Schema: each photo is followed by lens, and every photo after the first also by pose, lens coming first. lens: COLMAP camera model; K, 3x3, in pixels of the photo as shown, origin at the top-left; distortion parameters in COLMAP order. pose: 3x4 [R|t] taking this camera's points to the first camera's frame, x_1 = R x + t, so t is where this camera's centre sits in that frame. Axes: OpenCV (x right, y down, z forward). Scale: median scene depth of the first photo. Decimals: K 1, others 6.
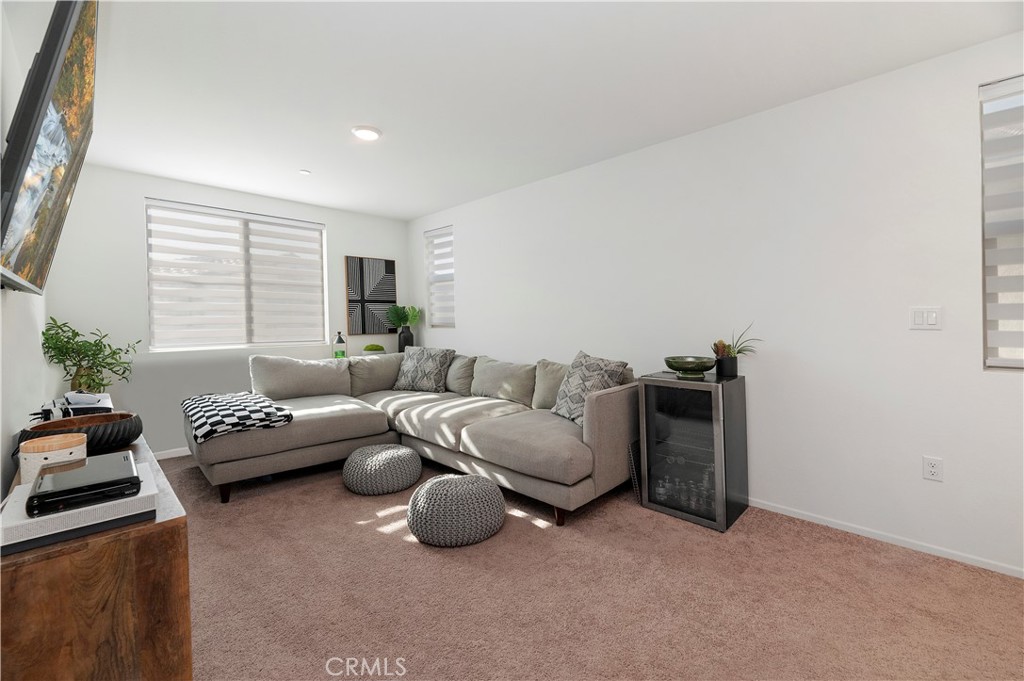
lens RADIAL K [[423.9, 0, 511.8], [0, 423.9, 318.4], [0, 0, 1]] dist [-0.000550, -0.000285]
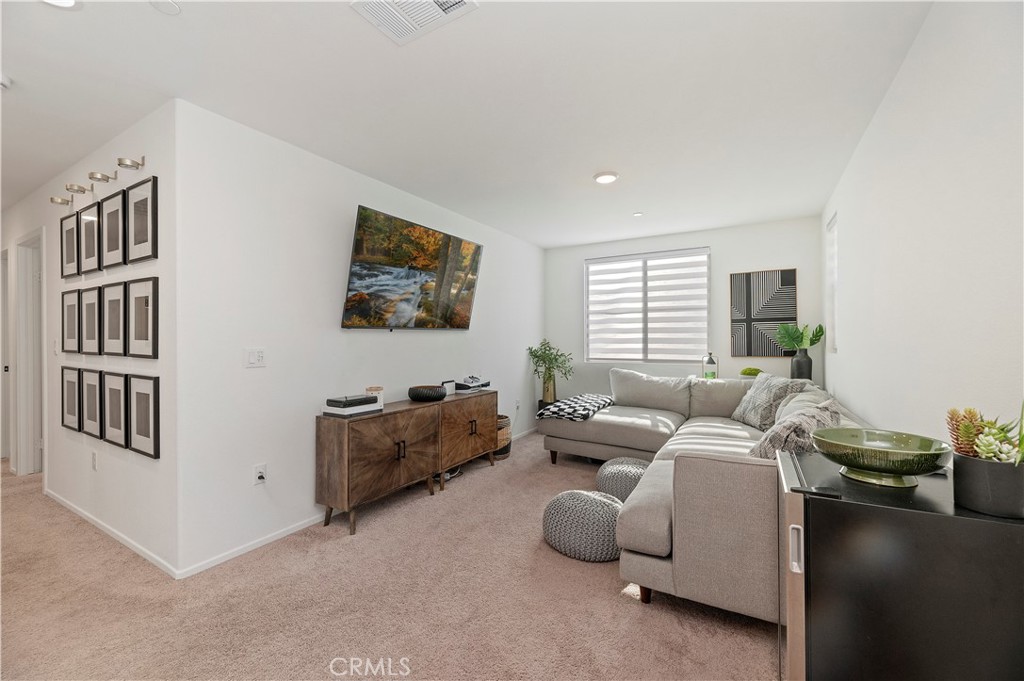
lens RADIAL K [[423.4, 0, 512.0], [0, 423.4, 340.5], [0, 0, 1]] dist [0.000121, 0.000161]
pose [[0.255271, 0.007267, -0.966842, 0.439416], [0.004973, 0.999949, 0.008829, -0.008034], [0.966857, -0.007062, 0.255222, 0.292823]]
